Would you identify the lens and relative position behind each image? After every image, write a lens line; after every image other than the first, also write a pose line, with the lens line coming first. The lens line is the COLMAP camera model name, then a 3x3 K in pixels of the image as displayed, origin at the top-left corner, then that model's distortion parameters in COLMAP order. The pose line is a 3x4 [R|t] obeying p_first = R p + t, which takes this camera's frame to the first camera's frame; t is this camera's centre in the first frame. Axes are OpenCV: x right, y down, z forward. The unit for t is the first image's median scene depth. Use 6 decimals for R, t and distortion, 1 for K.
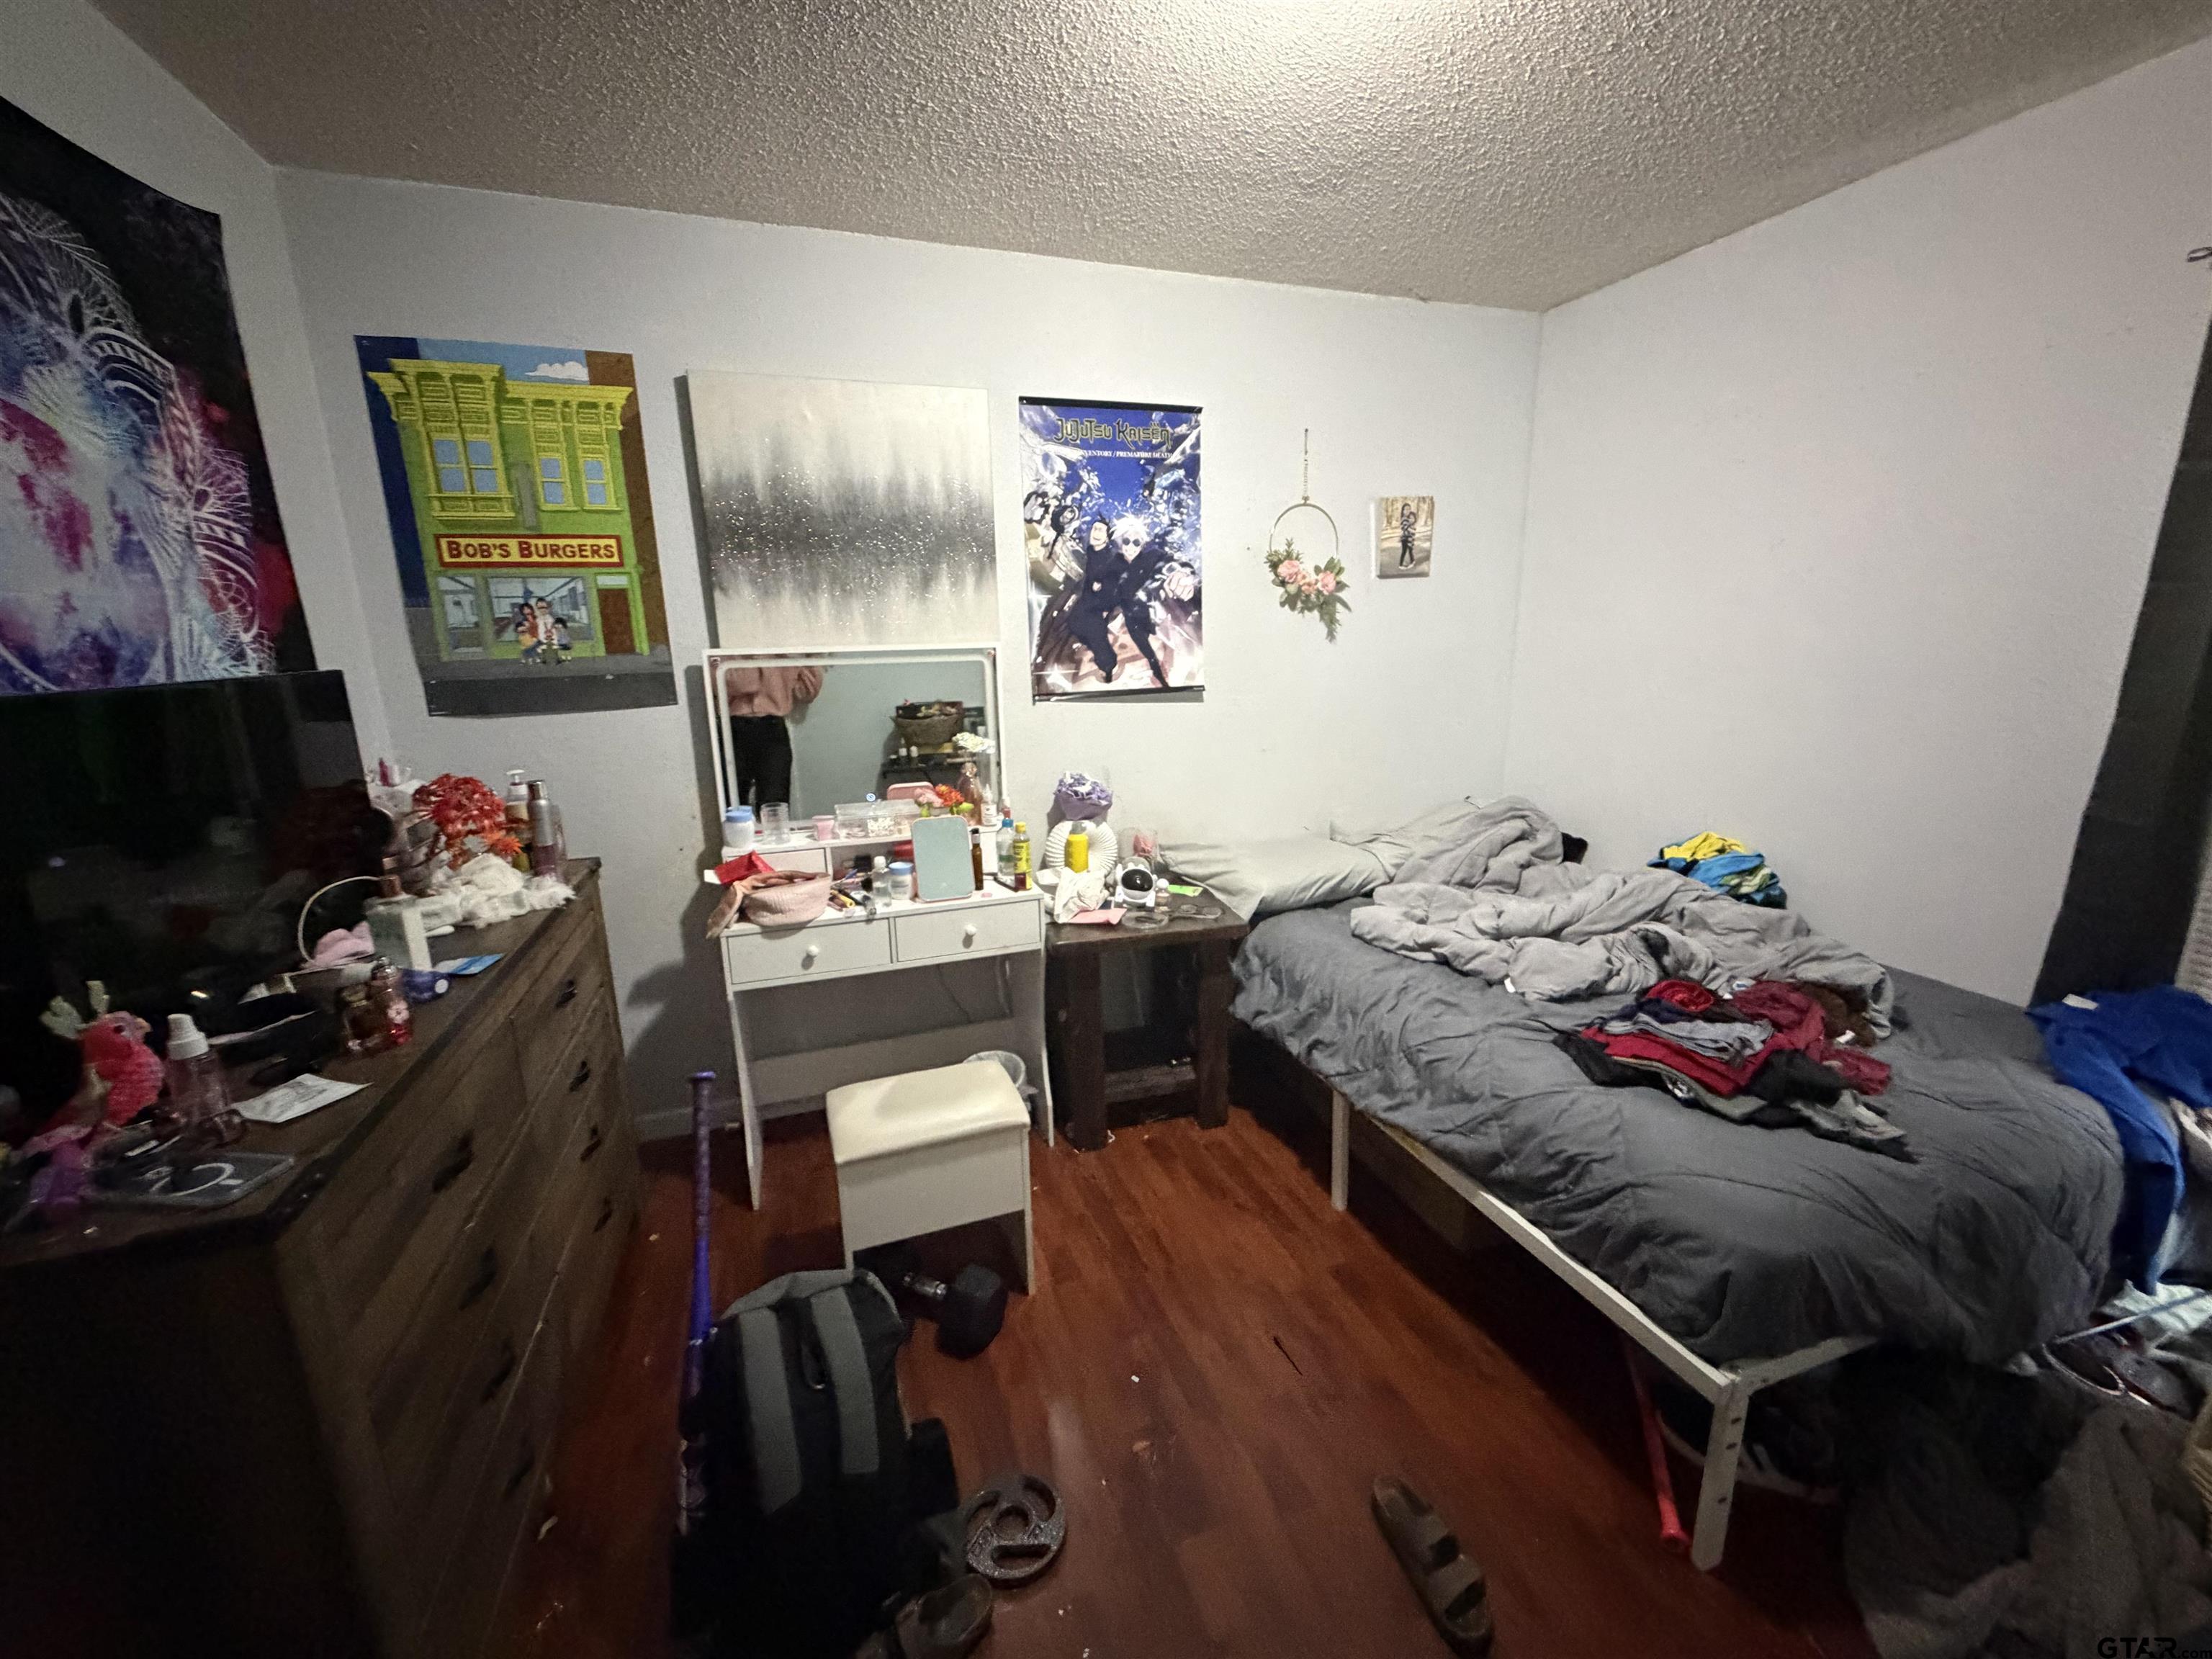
lens RADIAL K [[881.0, 0, 1103.5], [0, 881.0, 829.9], [0, 0, 1]] dist [0.000570, 0.000555]
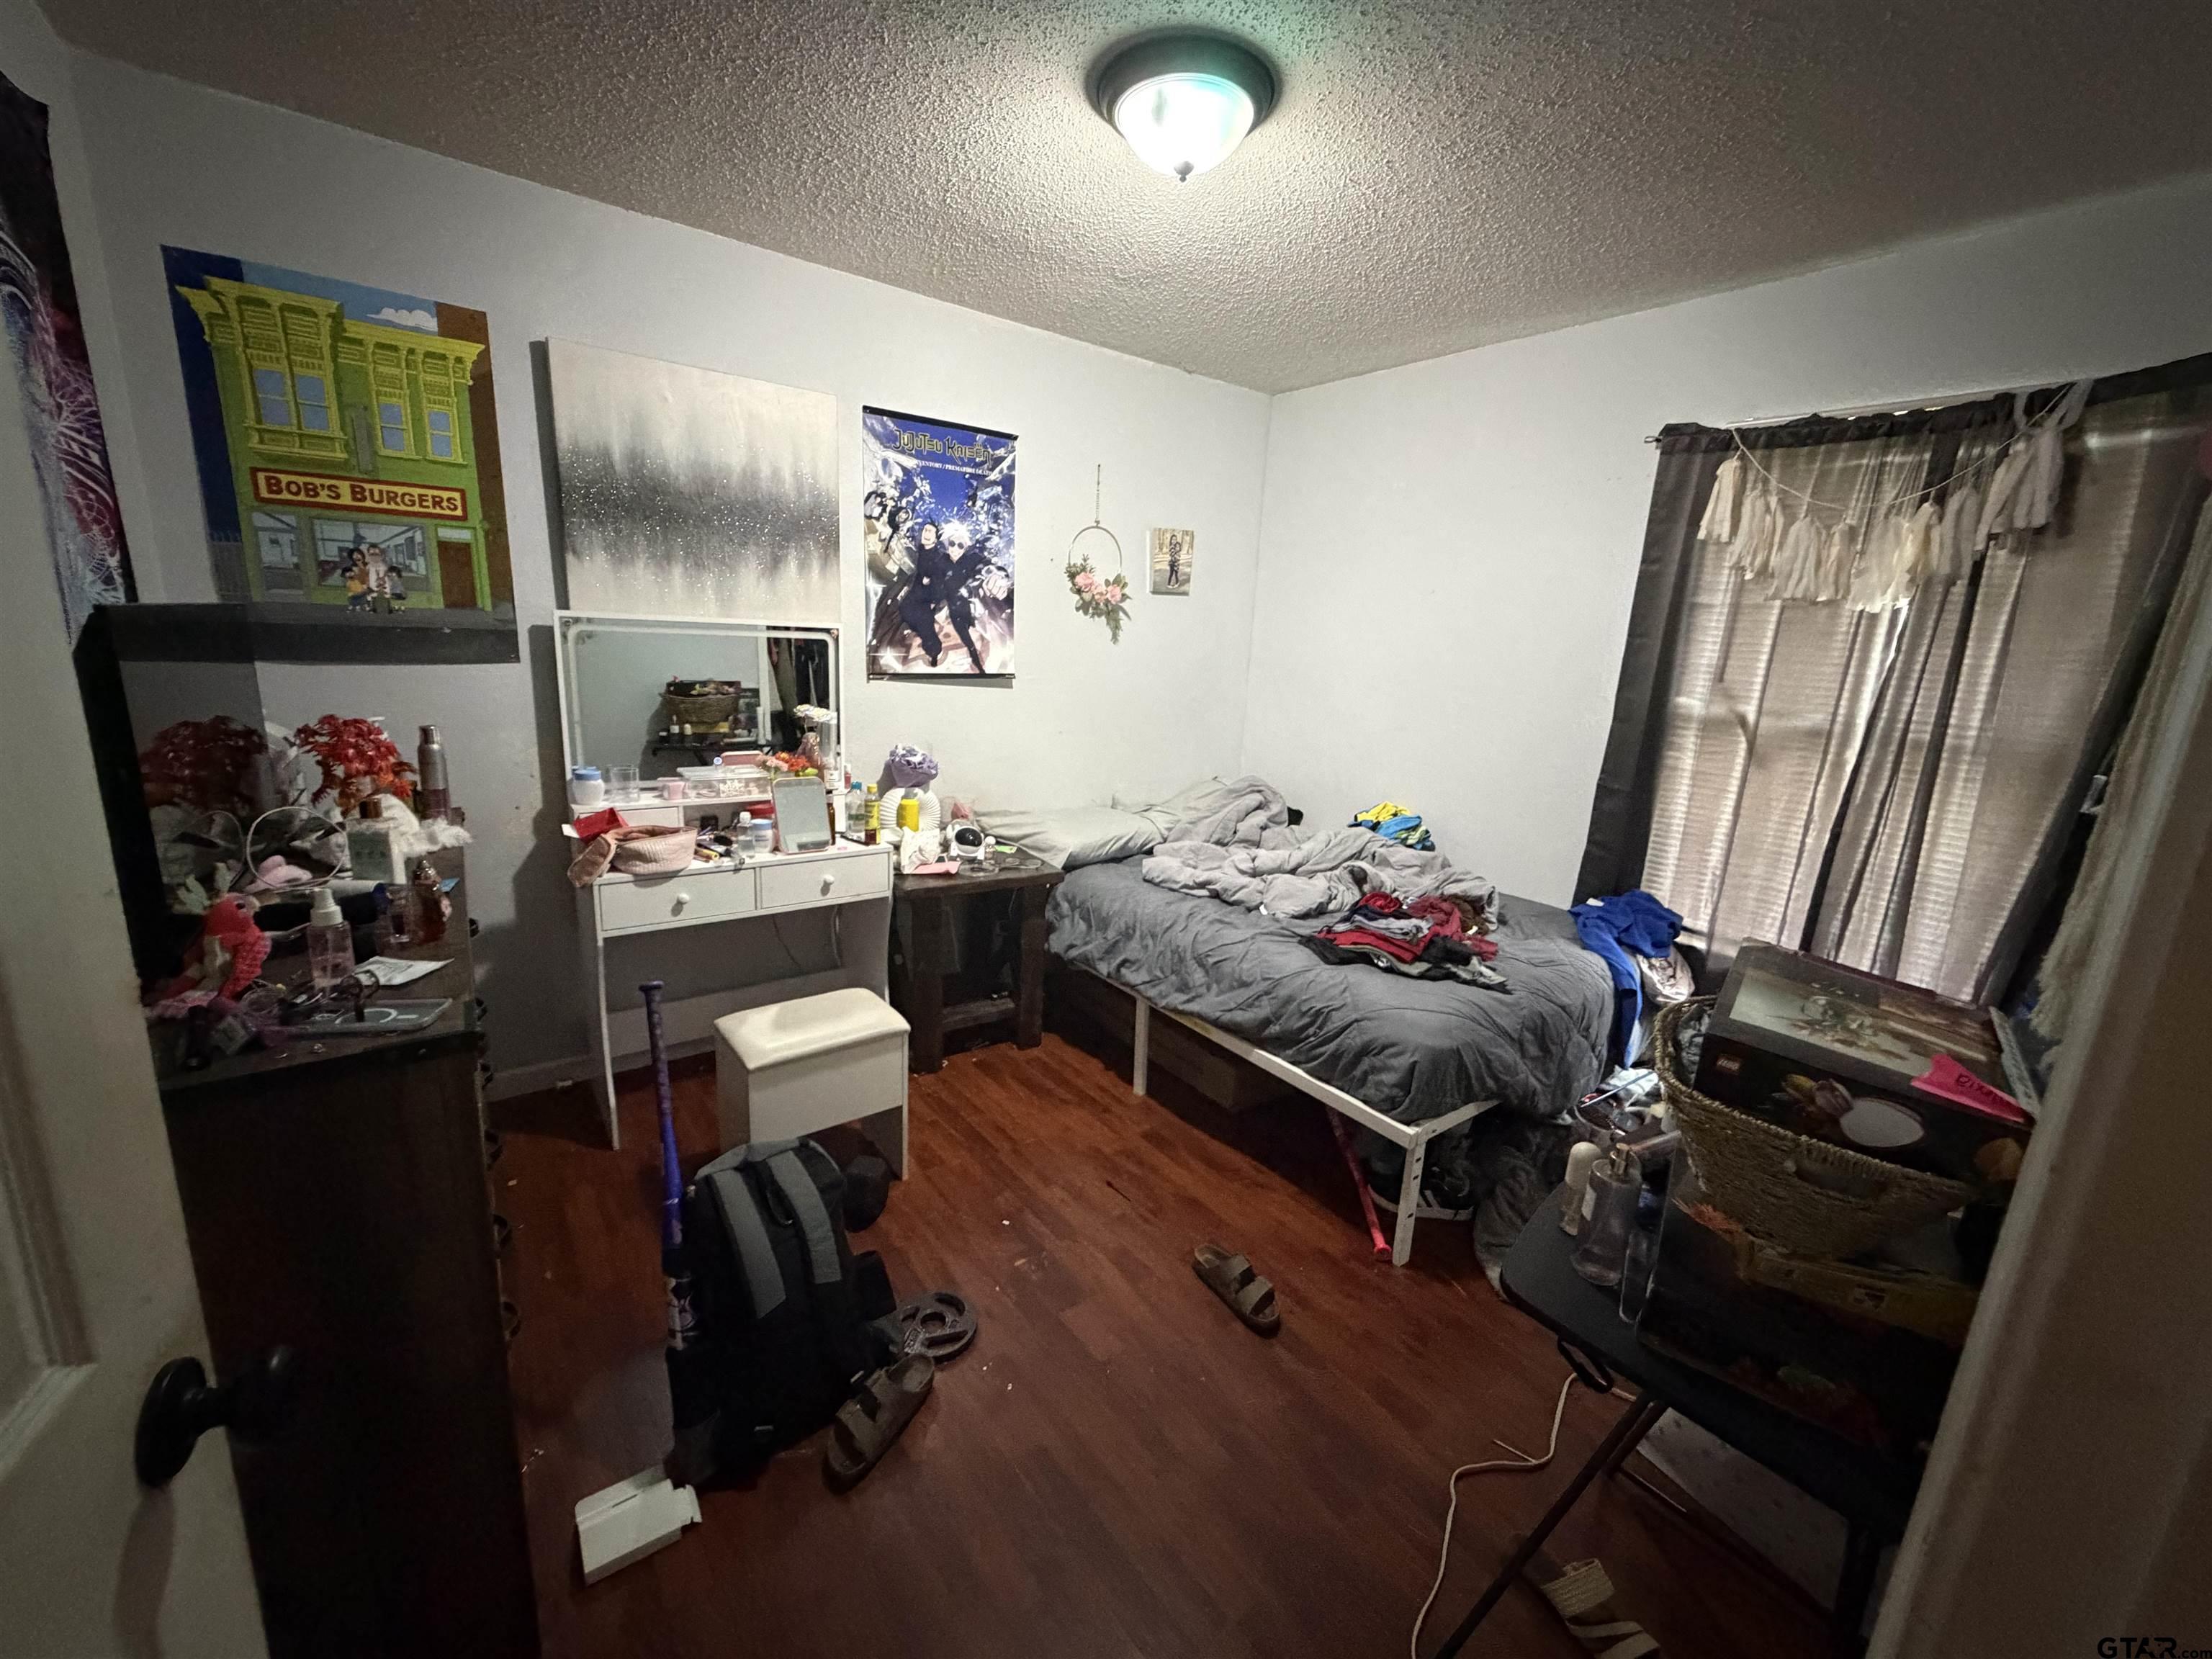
lens RADIAL K [[881.0, 0, 1103.4], [0, 881.0, 832.5], [0, 0, 1]] dist [0.000570, 0.000555]
pose [[0.950583, -0.001715, 0.310467, -0.177196], [0.001158, 0.999997, 0.001979, 0.055995], [-0.310470, -0.001521, 0.950582, -0.183243]]
